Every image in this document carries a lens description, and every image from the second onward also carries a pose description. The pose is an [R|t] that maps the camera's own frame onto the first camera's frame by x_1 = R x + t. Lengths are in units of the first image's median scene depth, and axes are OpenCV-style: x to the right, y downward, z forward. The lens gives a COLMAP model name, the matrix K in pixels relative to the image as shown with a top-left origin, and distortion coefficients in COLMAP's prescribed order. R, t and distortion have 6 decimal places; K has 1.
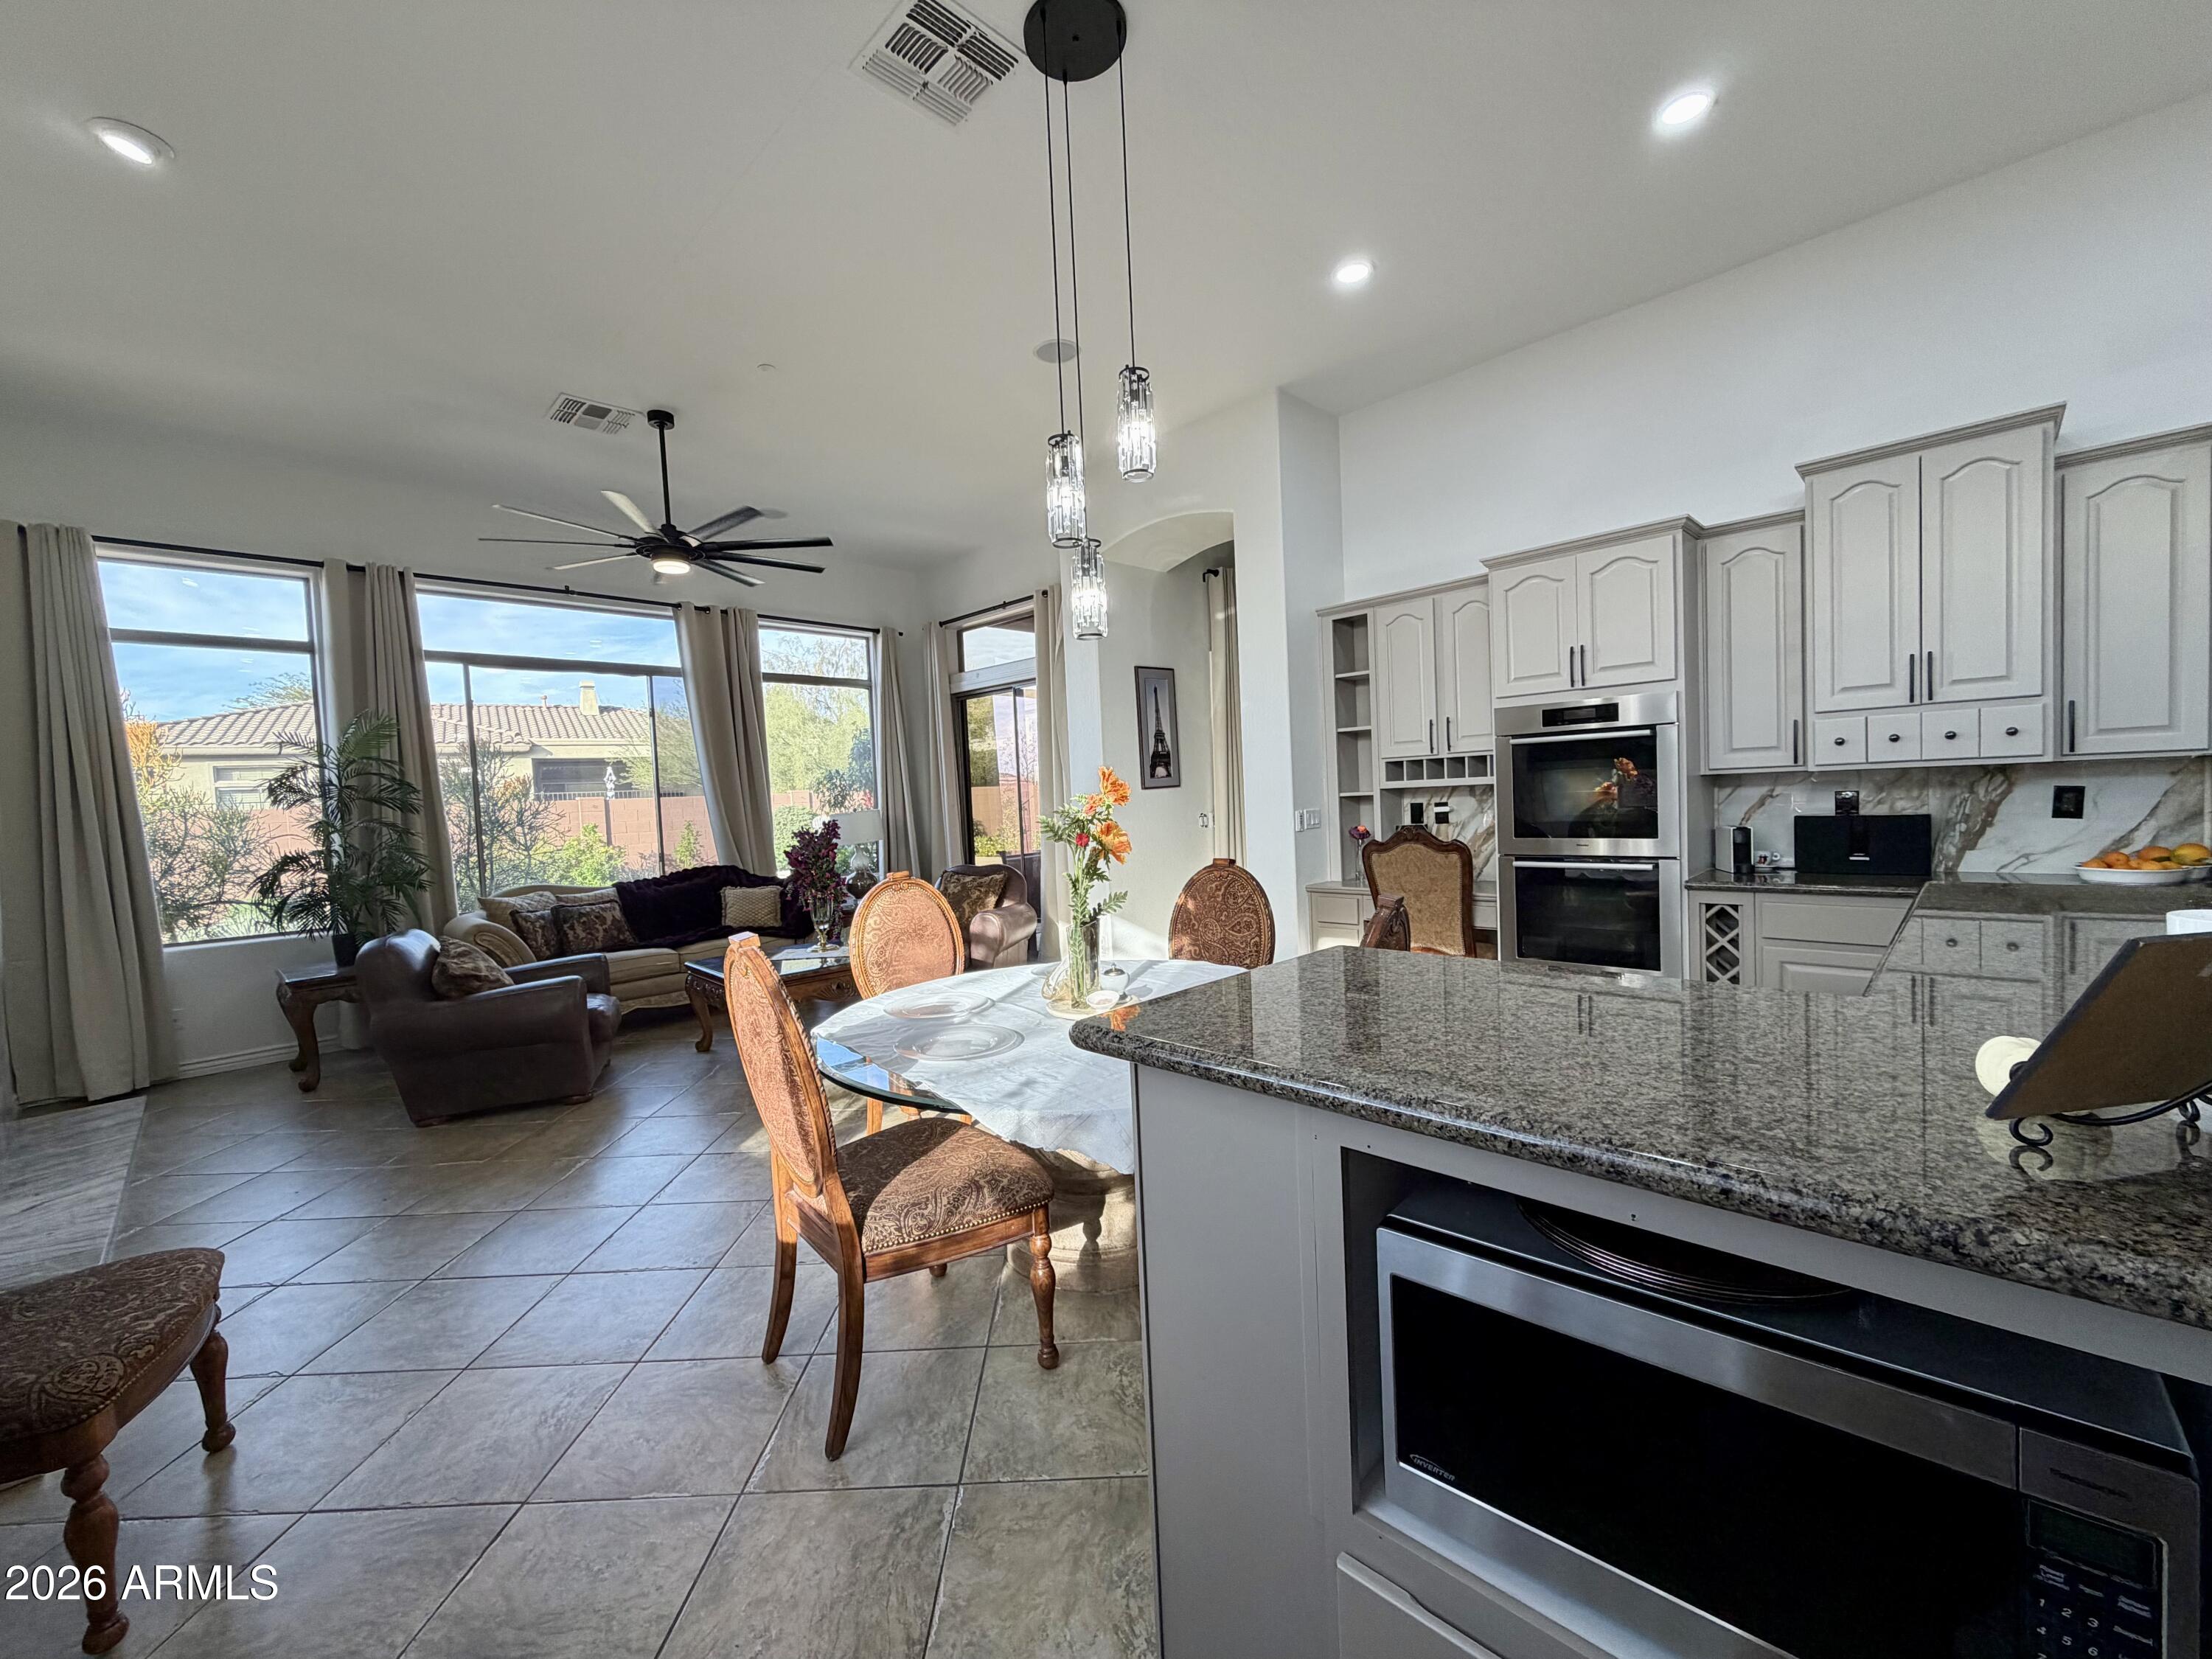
lens RADIAL K [[876.2, 0, 1097.5], [0, 876.2, 829.7], [0, 0, 1]] dist [0.000828, -0.000858]
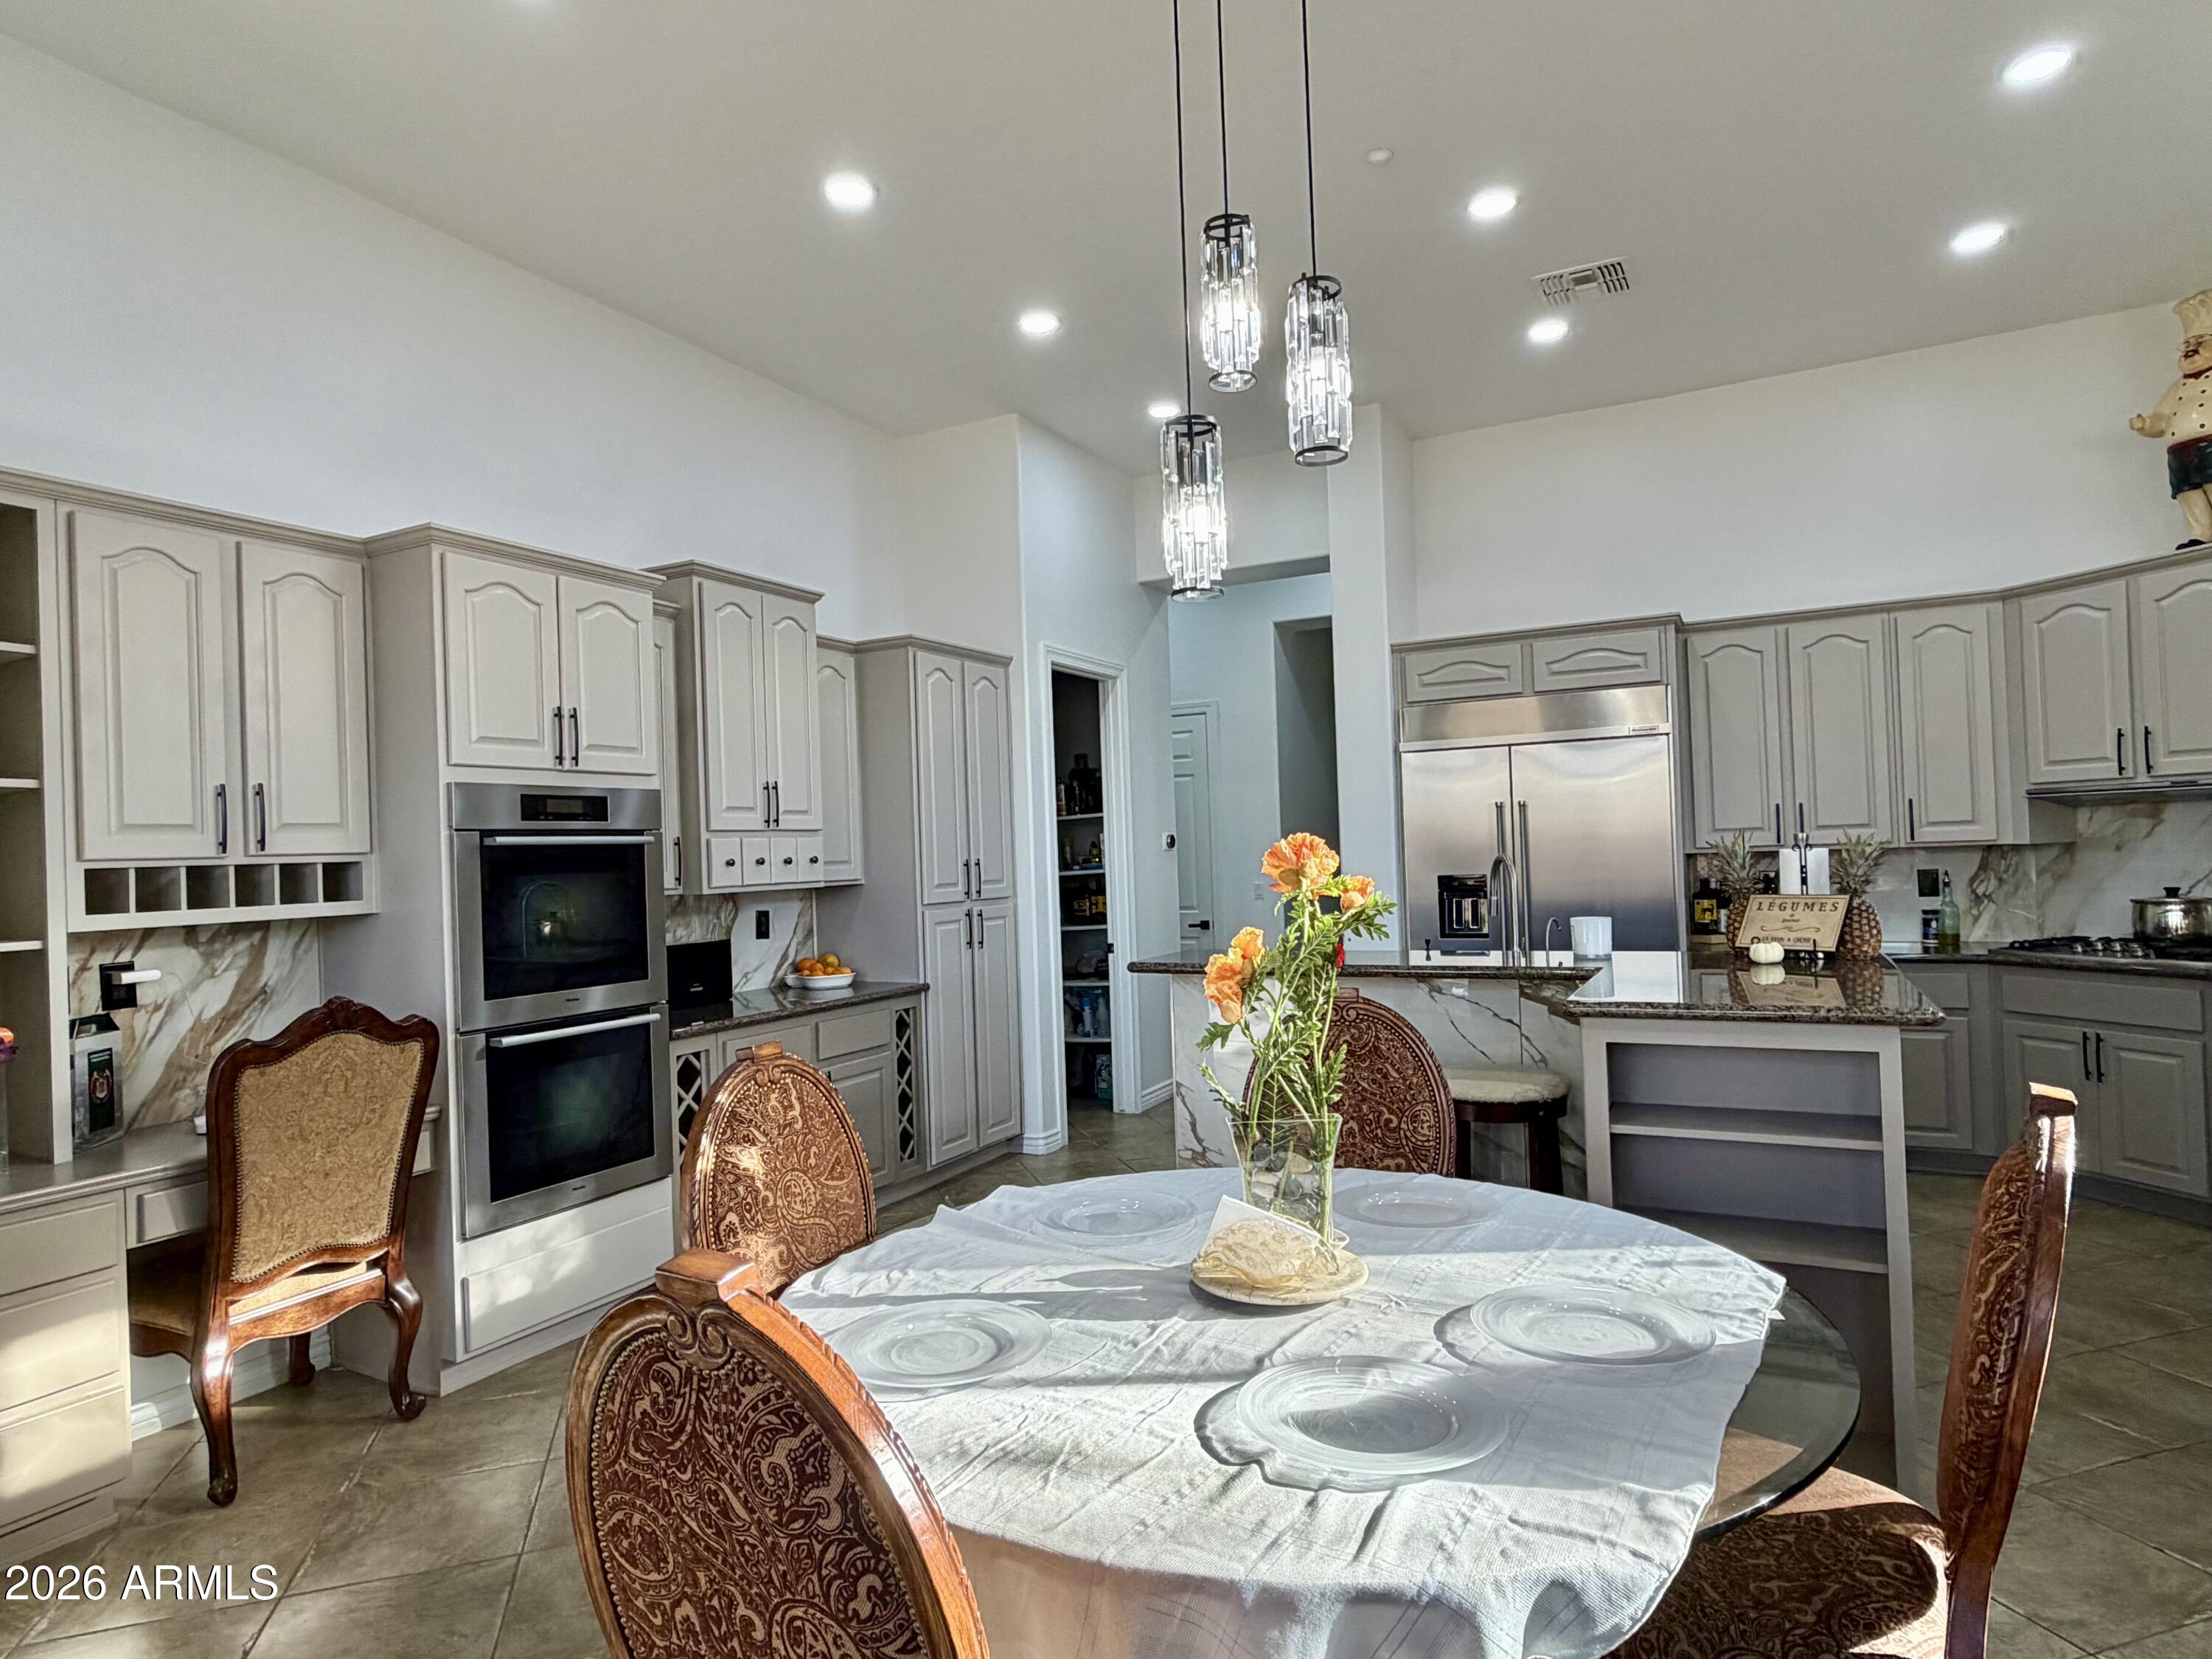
lens RADIAL K [[1262.6, 0, 1086.9], [0, 1262.6, 836.2], [0, 0, 1]] dist [-0.003208, -0.000033]
pose [[-0.296831, 0.070104, 0.952353, -0.376198], [0.089296, 0.994969, -0.045409, -0.021447], [-0.950746, 0.071563, -0.301598, 0.688183]]
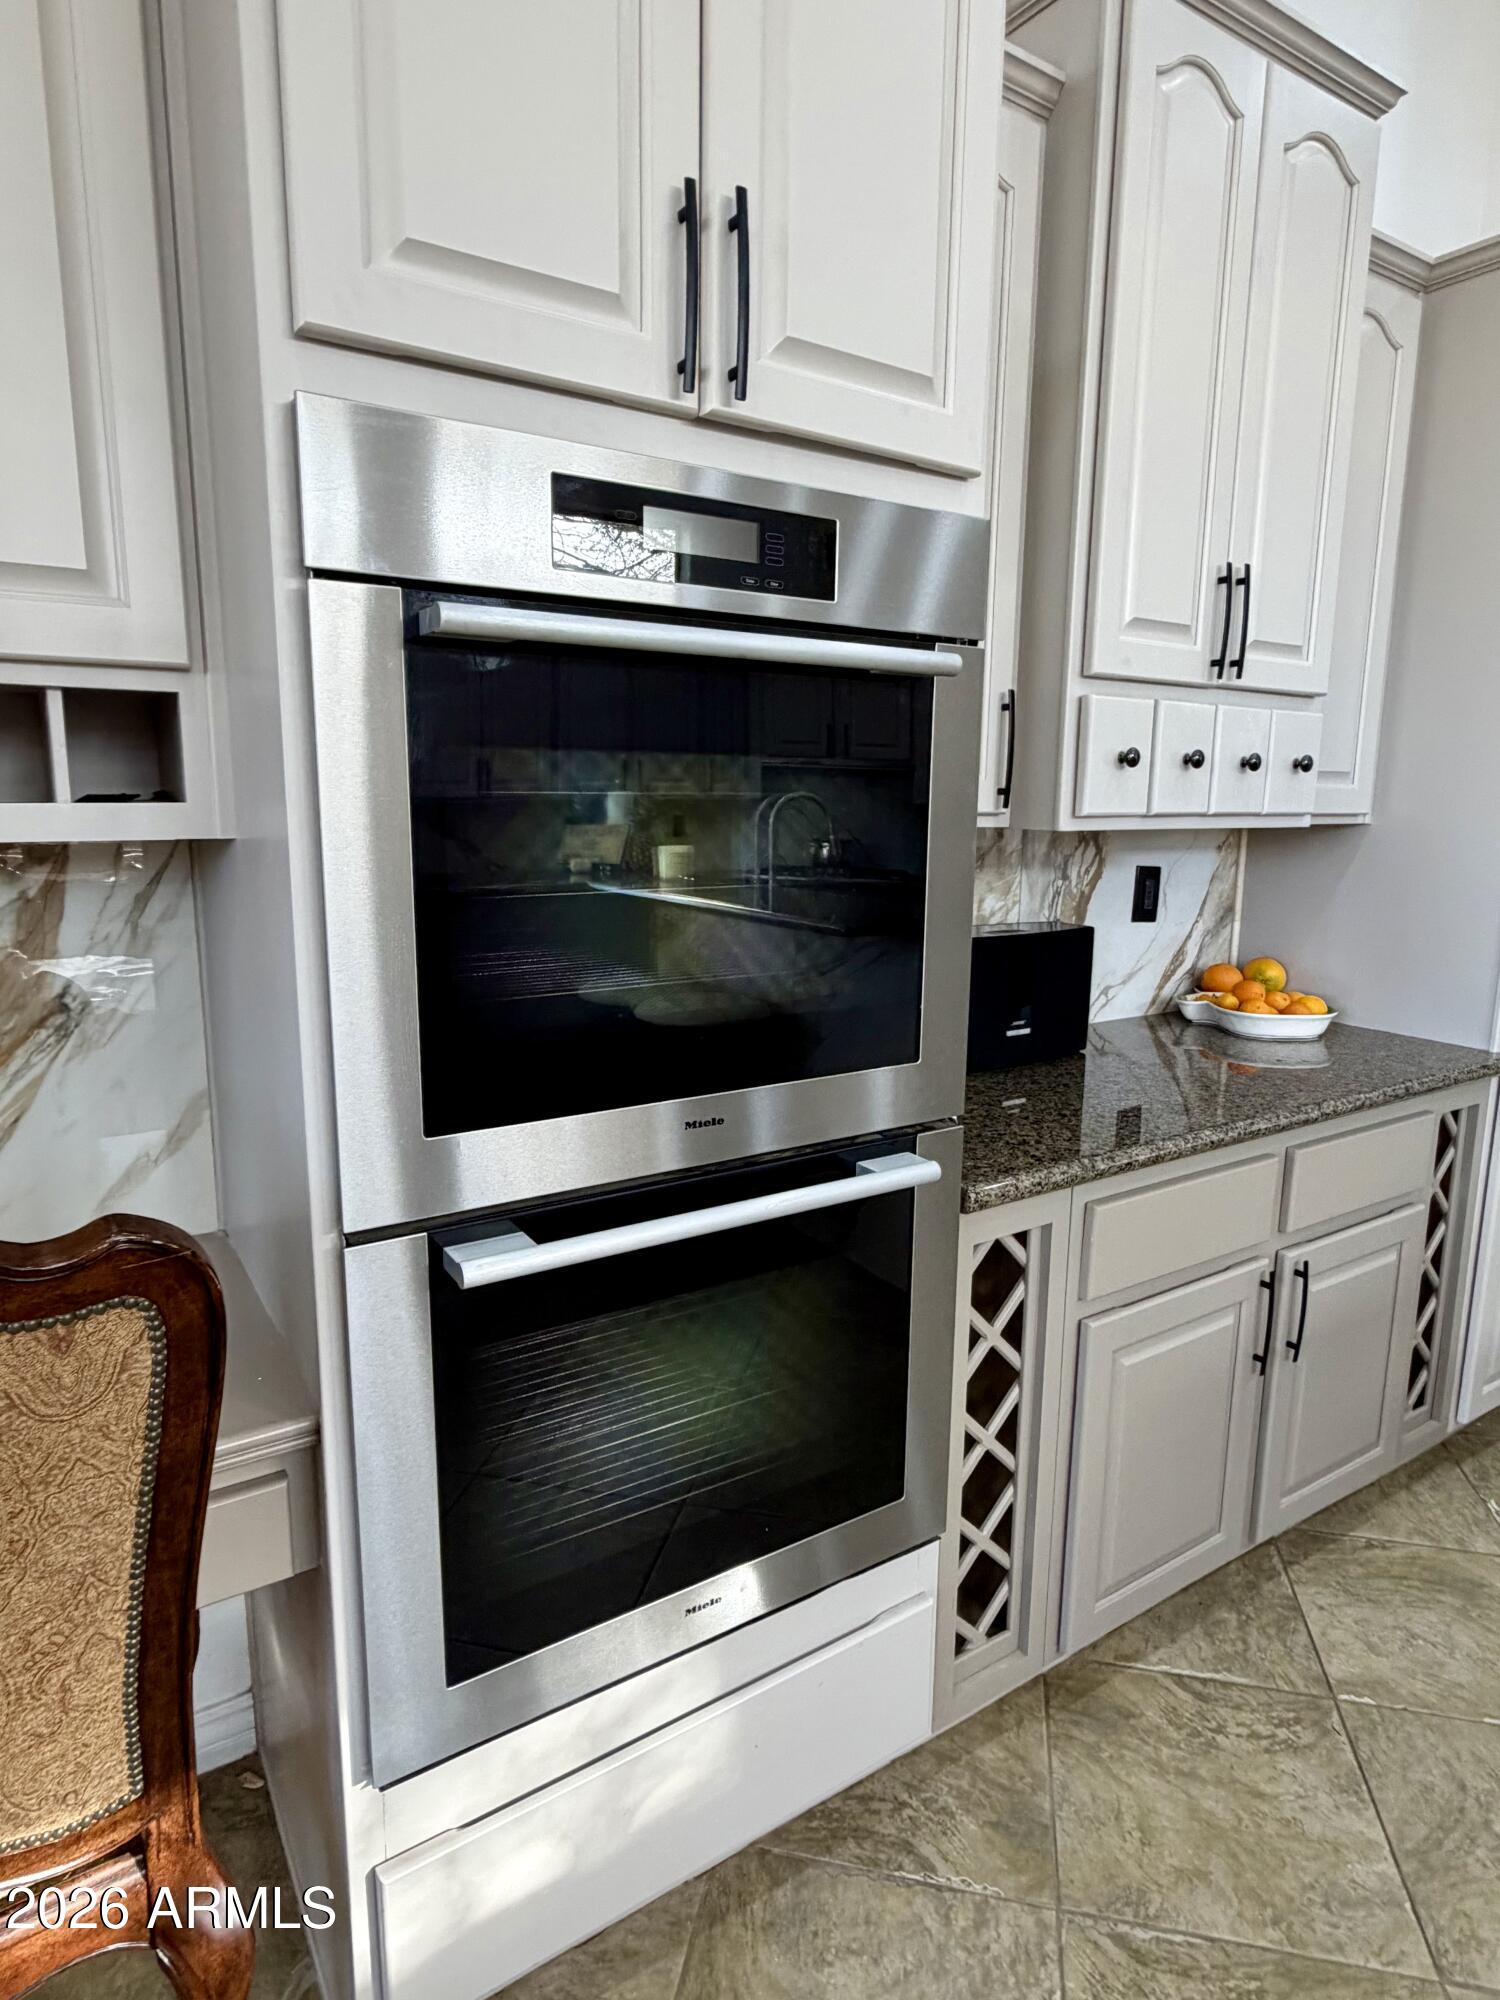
lens RADIAL K [[1141.6, 0, 745.5], [0, 1141.6, 995.2], [0, 0, 1]] dist [-0.003208, -0.000033]
pose [[0.192187, -0.124655, 0.973409, 0.199693], [0.022666, 0.992199, 0.122586, -0.040542], [-0.981097, -0.001496, 0.193513, 0.705429]]
